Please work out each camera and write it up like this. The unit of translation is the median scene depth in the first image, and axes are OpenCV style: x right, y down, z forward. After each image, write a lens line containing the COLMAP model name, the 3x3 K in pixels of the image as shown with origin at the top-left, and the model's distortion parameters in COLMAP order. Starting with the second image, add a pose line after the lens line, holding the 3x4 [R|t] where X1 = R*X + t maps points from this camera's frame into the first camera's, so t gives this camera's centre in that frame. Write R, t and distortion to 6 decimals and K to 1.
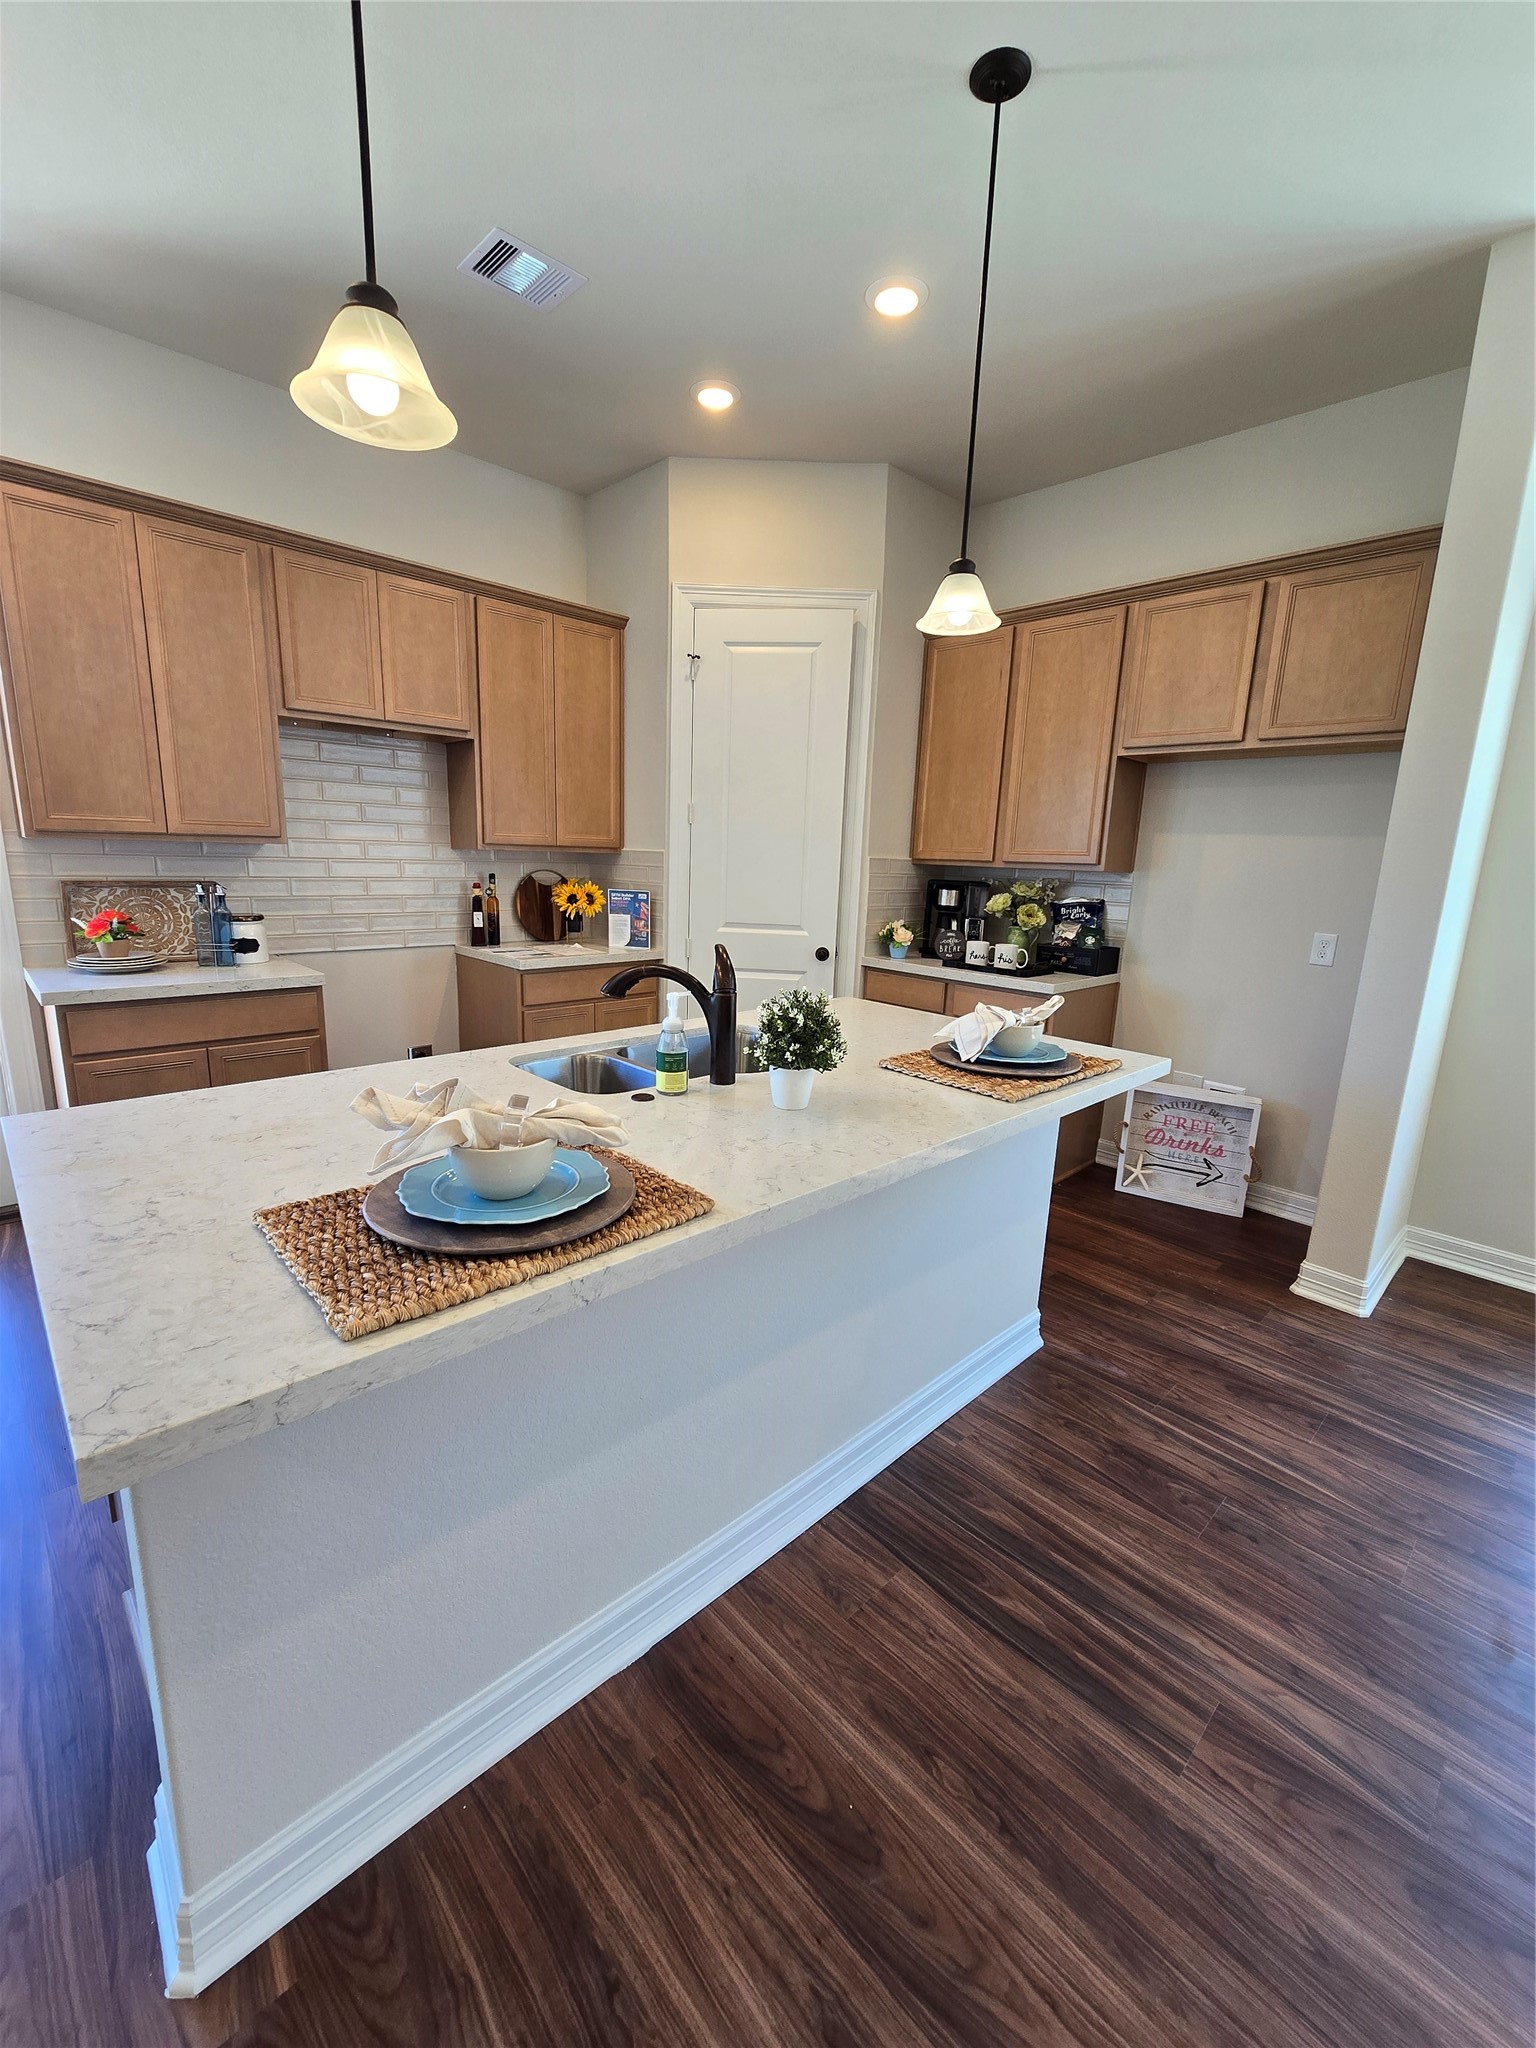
lens RADIAL K [[842.8, 0, 757.2], [0, 842.8, 1031.6], [0, 0, 1]] dist [-0.003261, -0.000717]
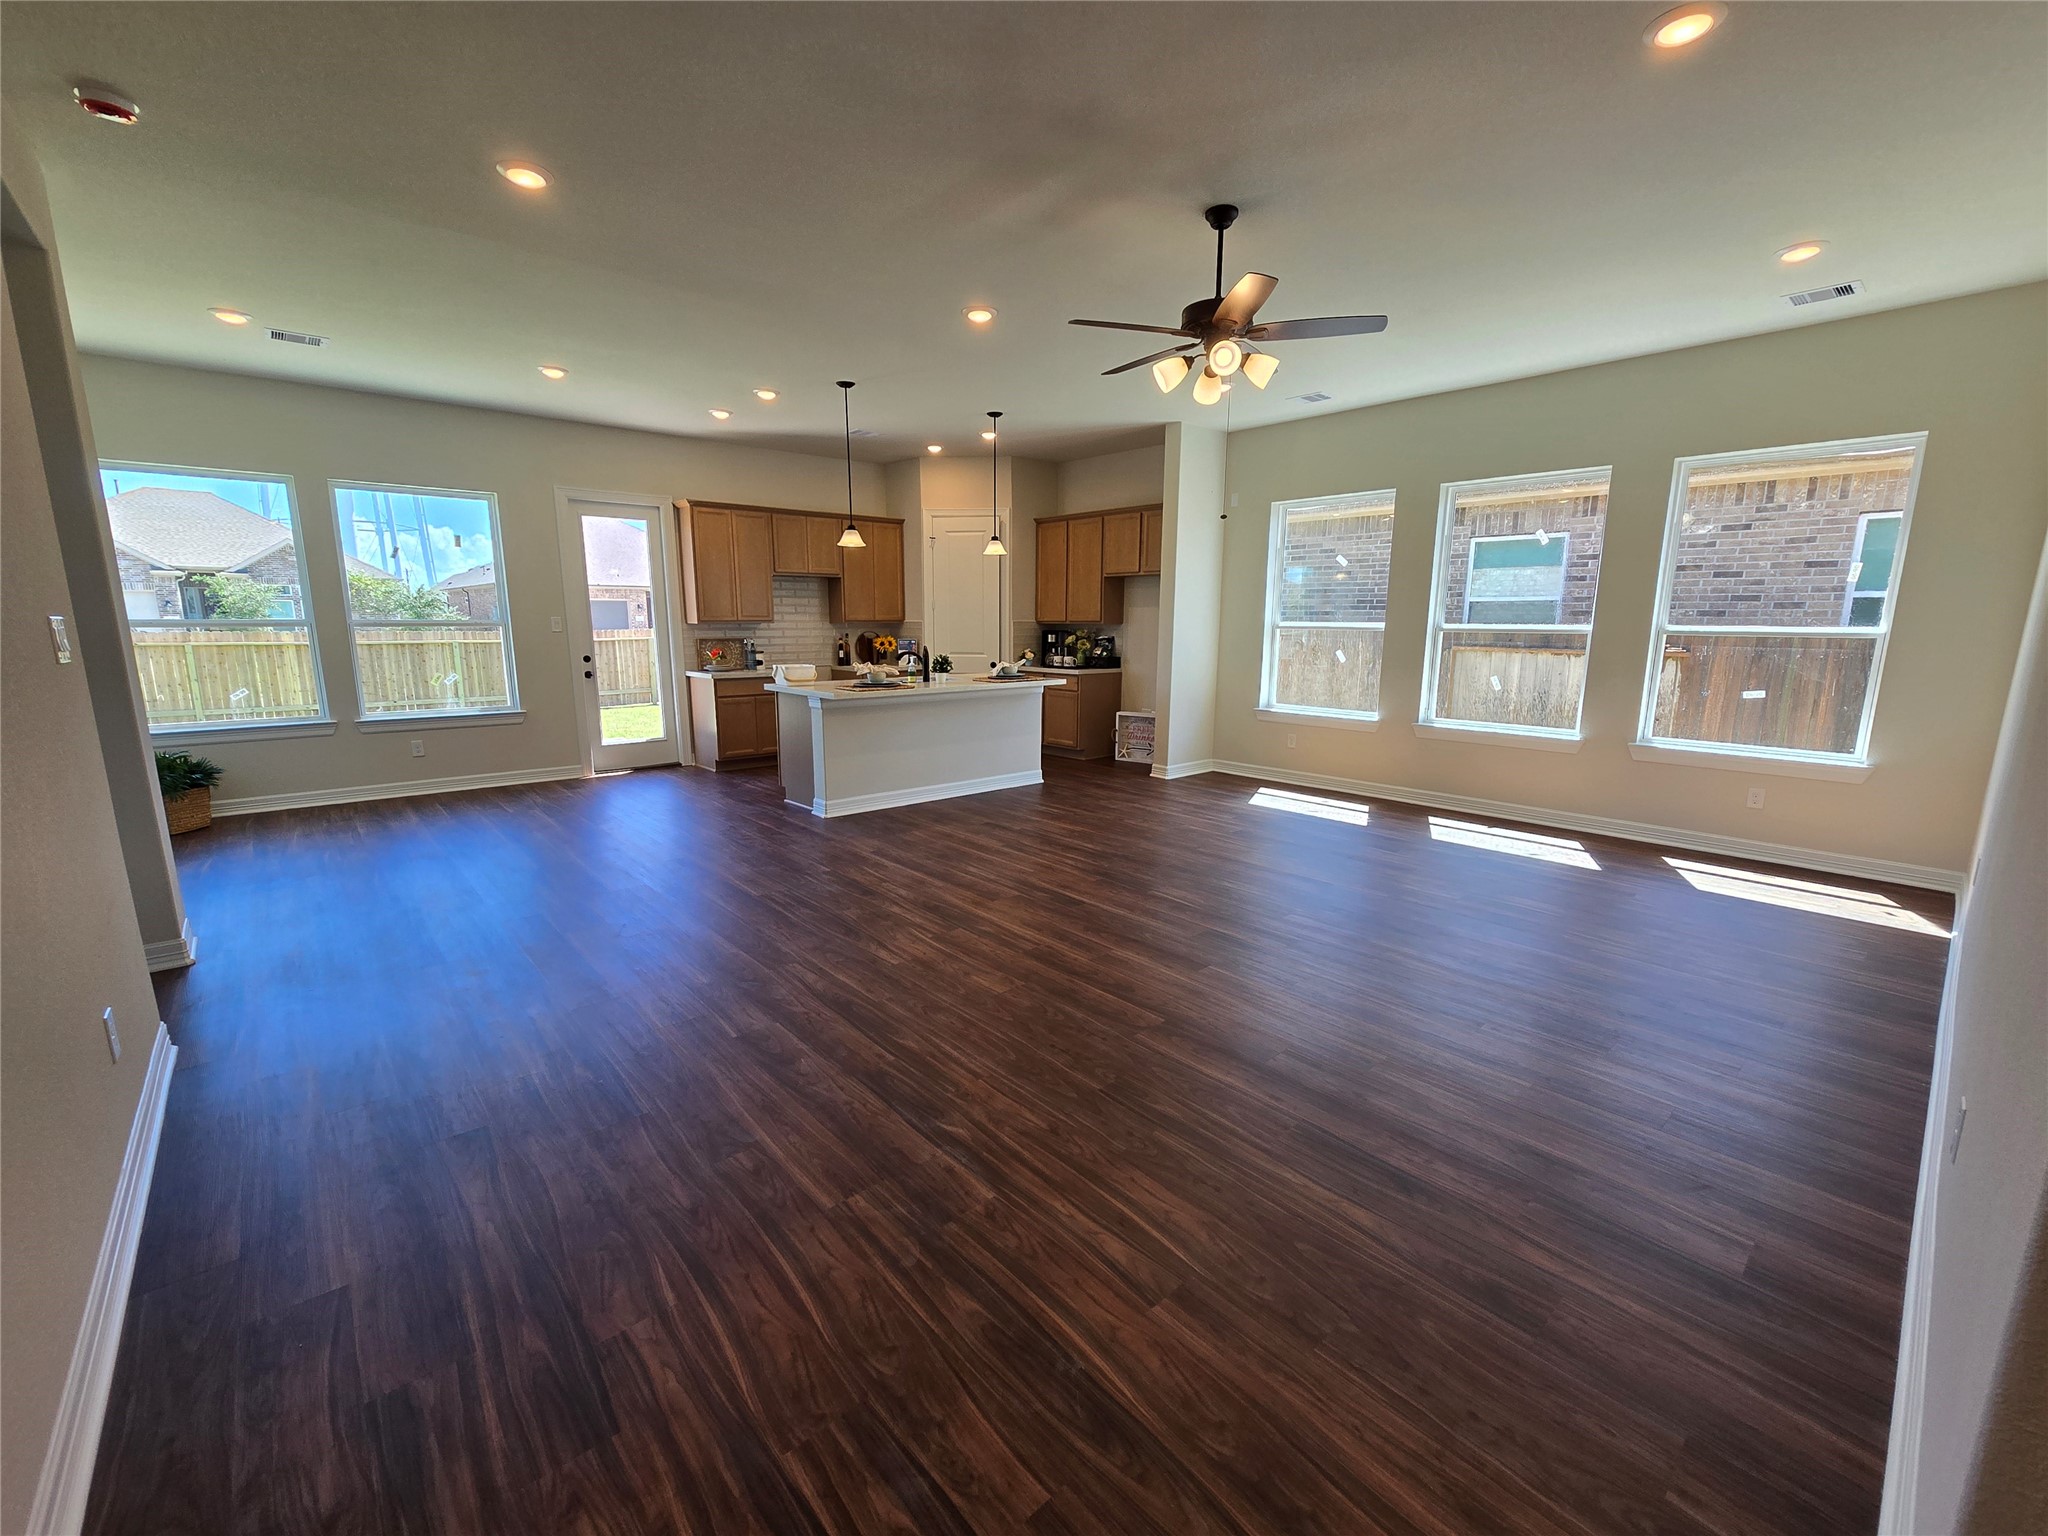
lens RADIAL K [[845.5, 0, 1022.1], [0, 845.5, 773.2], [0, 0, 1]] dist [-0.001625, 0.000288]
pose [[0.998884, -0.023554, -0.040940, 0.255320], [0.022344, 0.999307, -0.029767, 0.283801], [0.041613, 0.028819, 0.998718, -1.321253]]
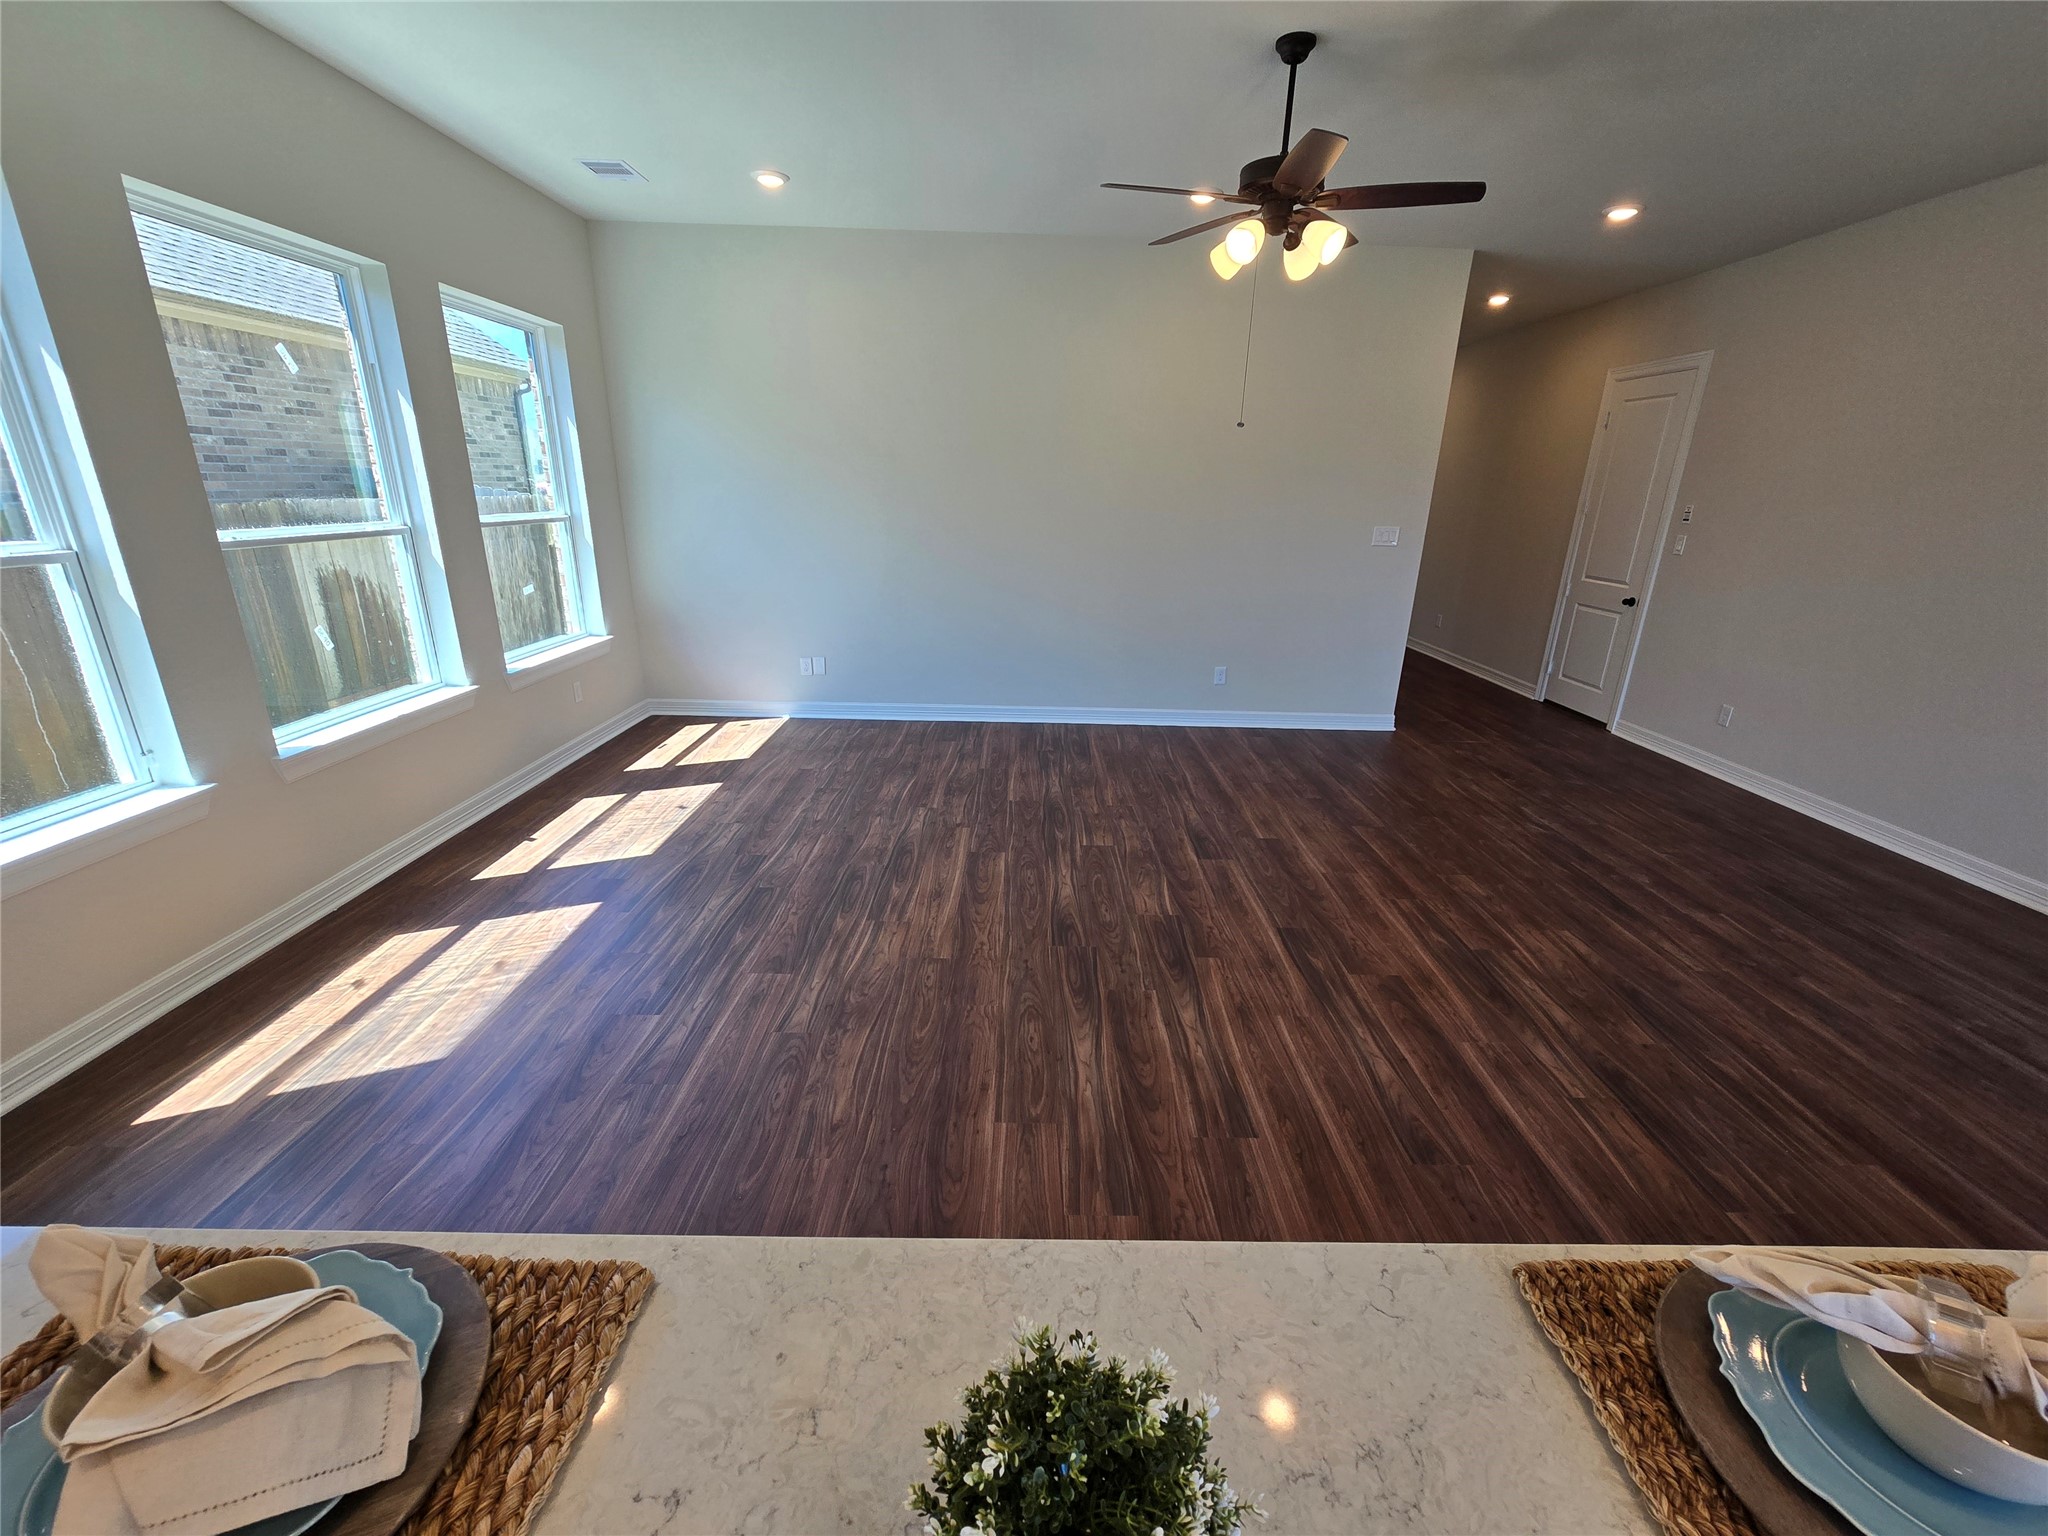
lens RADIAL K [[825.1, 0, 1023.4], [0, 825.1, 789.6], [0, 0, 1]] dist [-0.011217, -0.000248]
pose [[-0.723035, -0.287317, 0.628227, -0.014951], [0.094866, 0.859492, 0.502269, -0.151796], [-0.684266, 0.422755, -0.594187, 0.453296]]
